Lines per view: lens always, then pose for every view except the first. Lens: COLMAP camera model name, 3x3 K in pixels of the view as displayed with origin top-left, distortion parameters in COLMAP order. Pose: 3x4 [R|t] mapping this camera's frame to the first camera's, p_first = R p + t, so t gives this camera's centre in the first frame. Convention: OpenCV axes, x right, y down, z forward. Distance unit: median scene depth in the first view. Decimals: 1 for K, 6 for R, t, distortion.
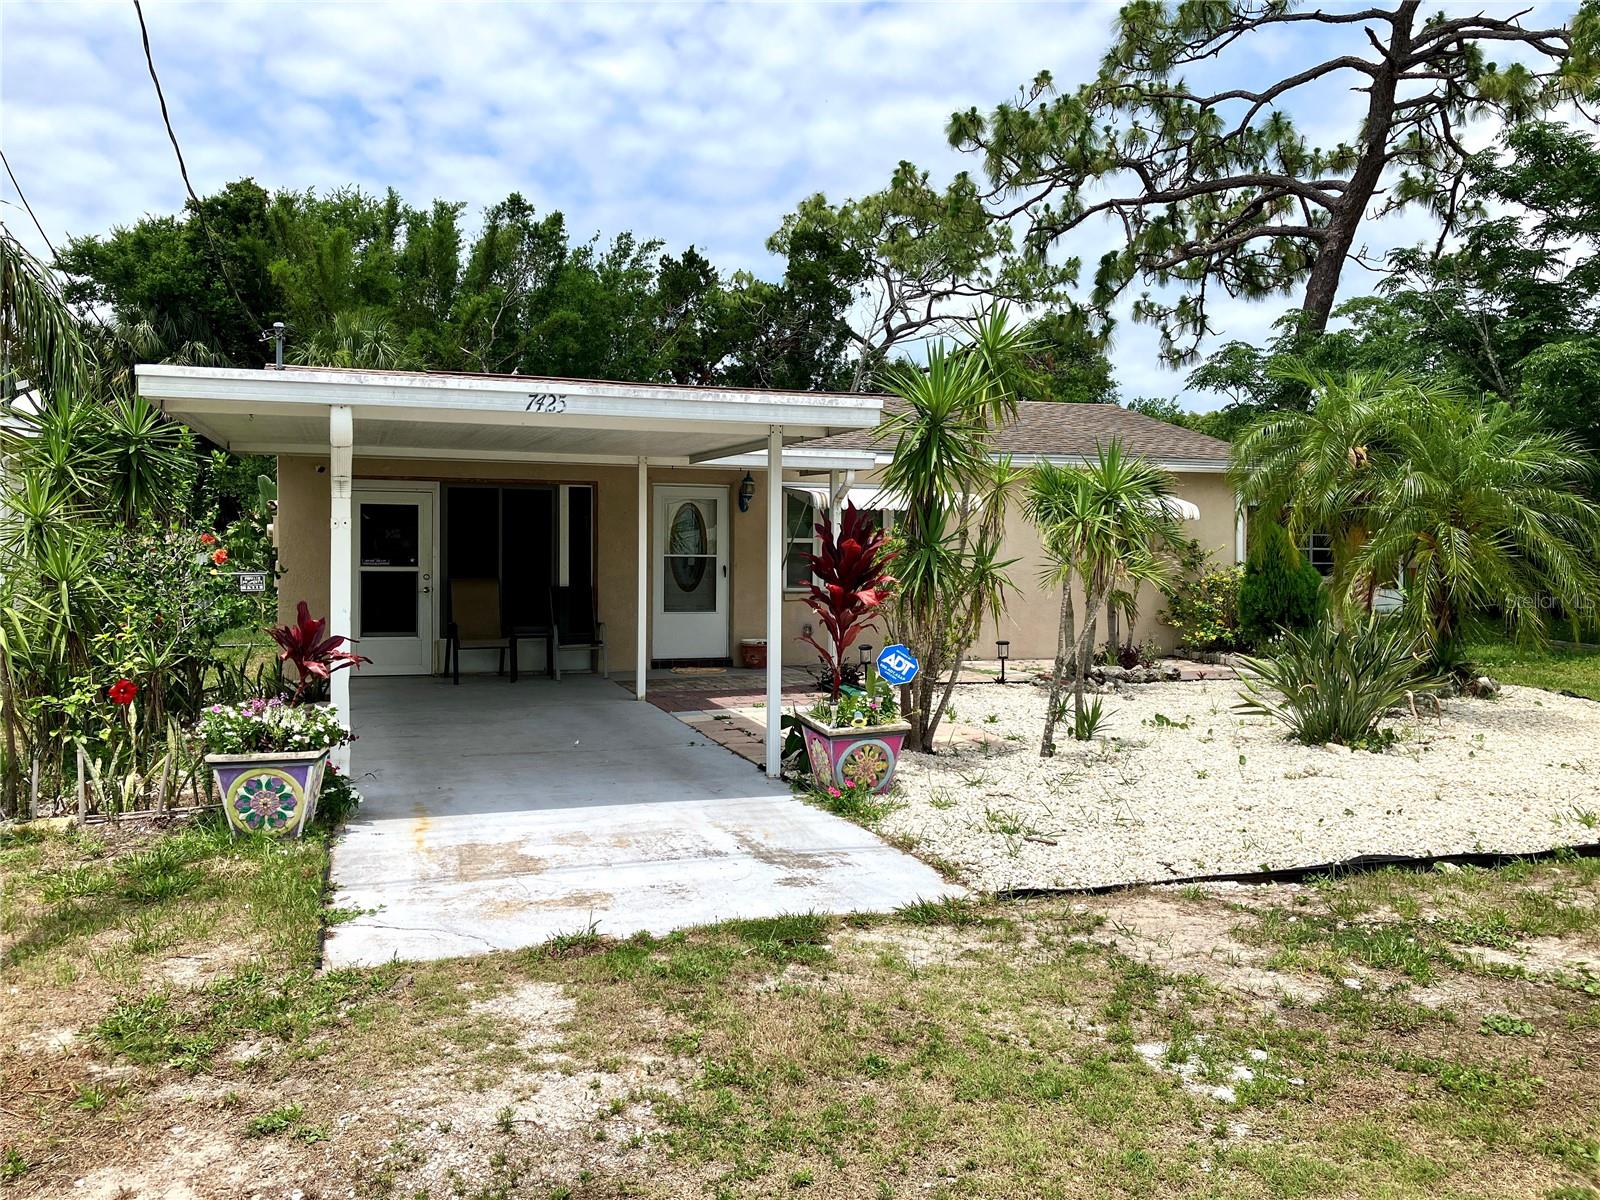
lens RADIAL K [[1326.8, 0, 802.9], [0, 1326.8, 607.8], [0, 0, 1]] dist [0.035515, -0.015559]
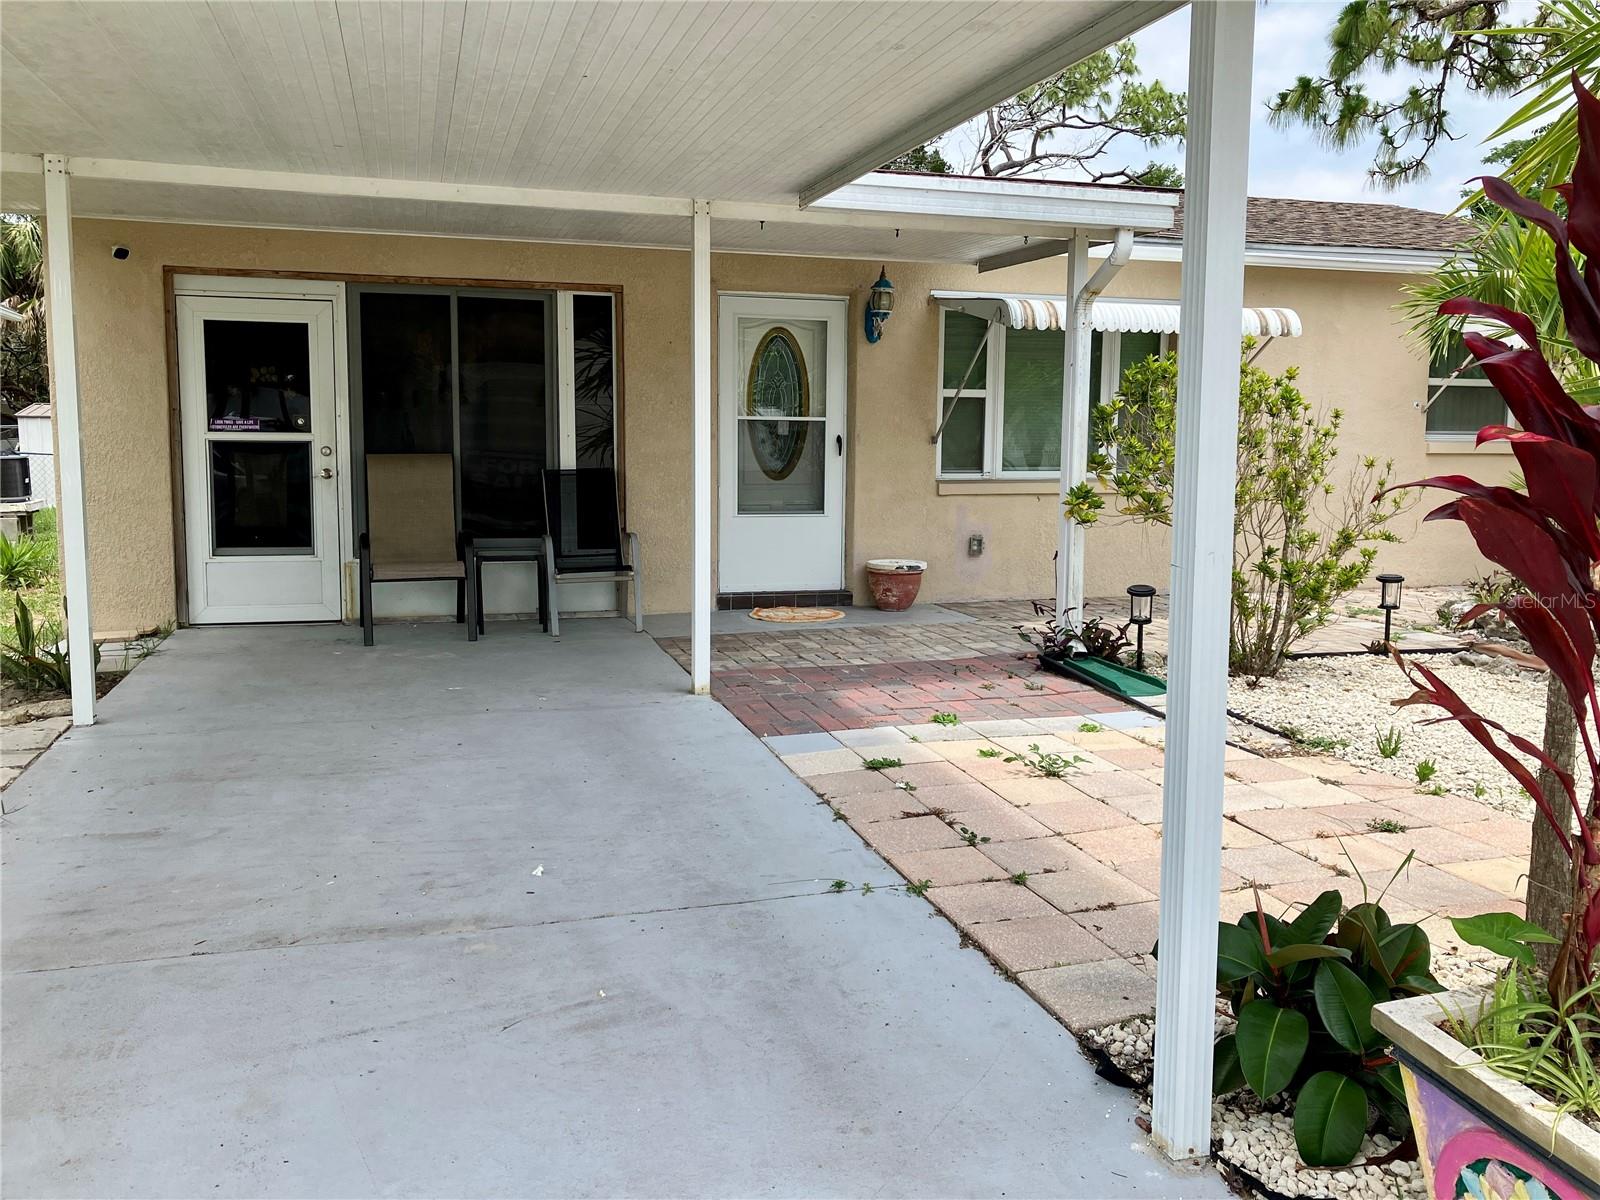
lens RADIAL K [[1326.8, 0, 804.1], [0, 1326.8, 604.5], [0, 0, 1]] dist [0.035515, -0.015559]
pose [[0.998776, 0.007698, -0.048857, -0.047858], [-0.003721, 0.996709, 0.080973, -0.004659], [0.049320, -0.080692, 0.995518, 0.426290]]
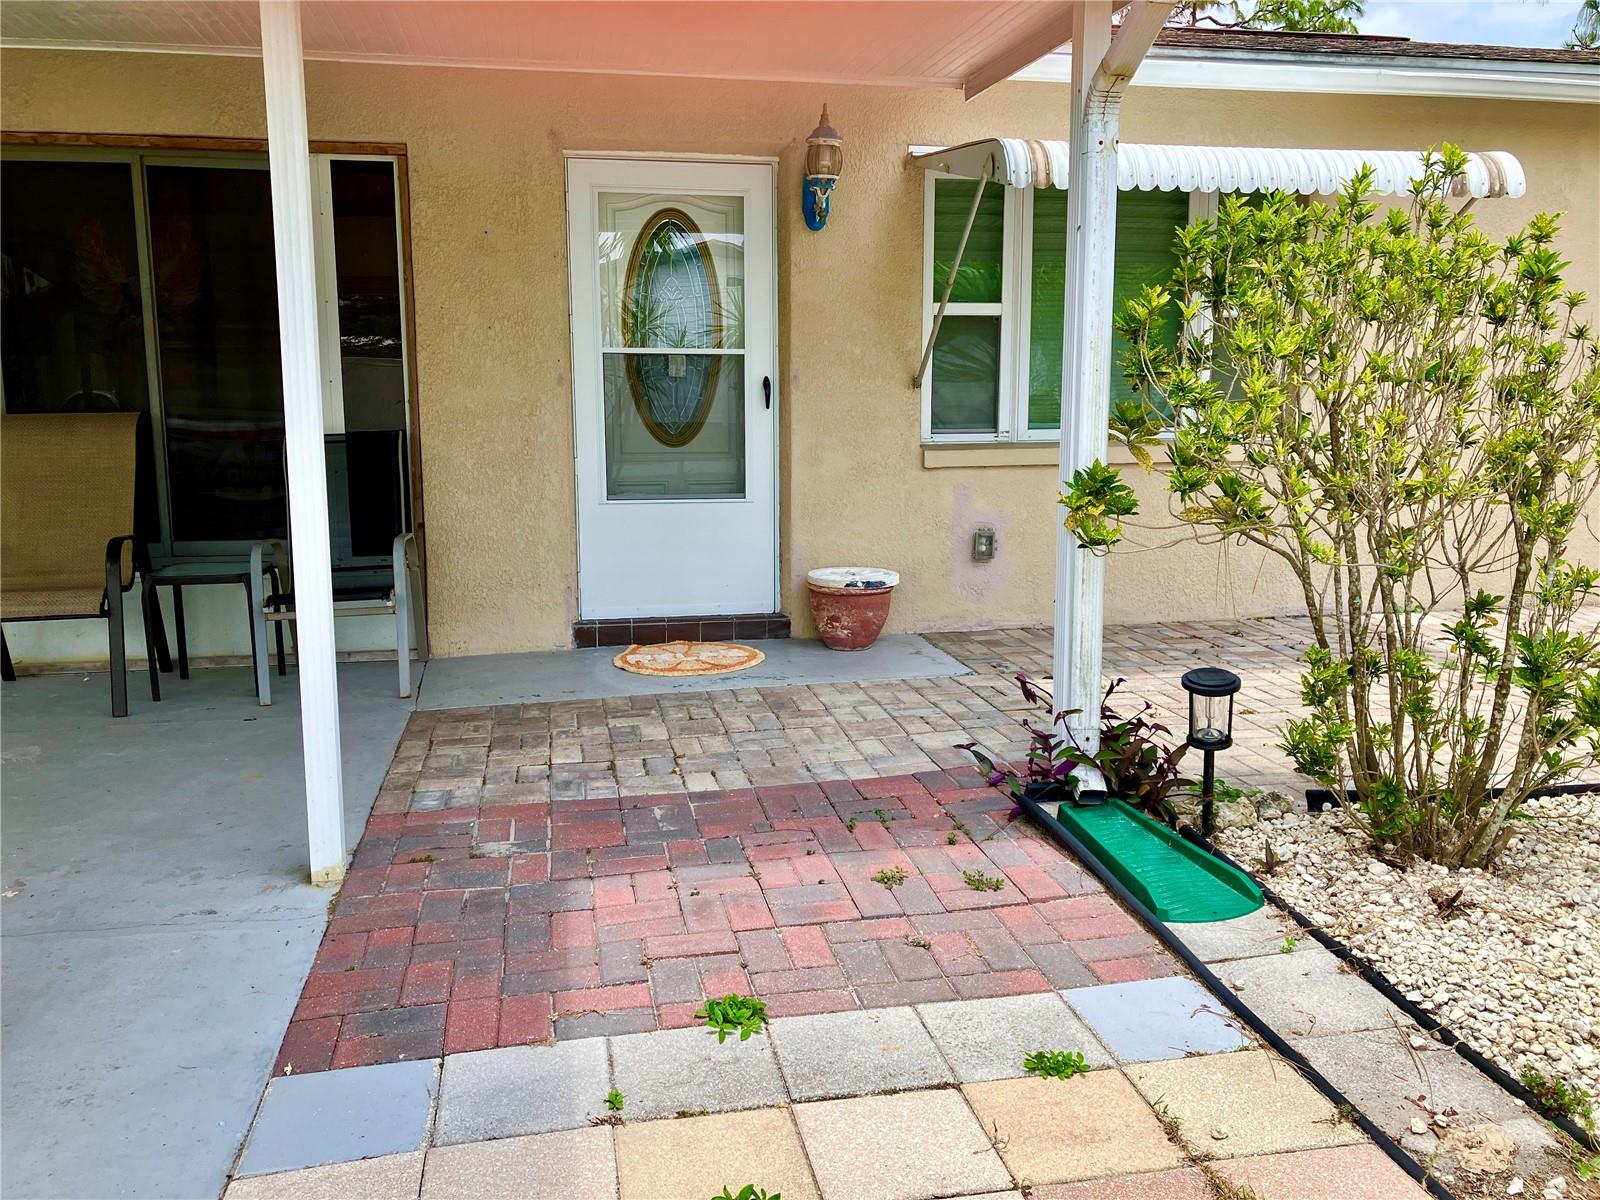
lens RADIAL K [[1326.8, 0, 811.8], [0, 1326.8, 607.1], [0, 0, 1]] dist [0.035515, -0.015559]
pose [[0.990304, 0.012684, -0.138335, 0.007809], [0.004308, 0.992540, 0.121844, -0.013181], [0.138848, -0.121259, 0.982862, 0.649651]]
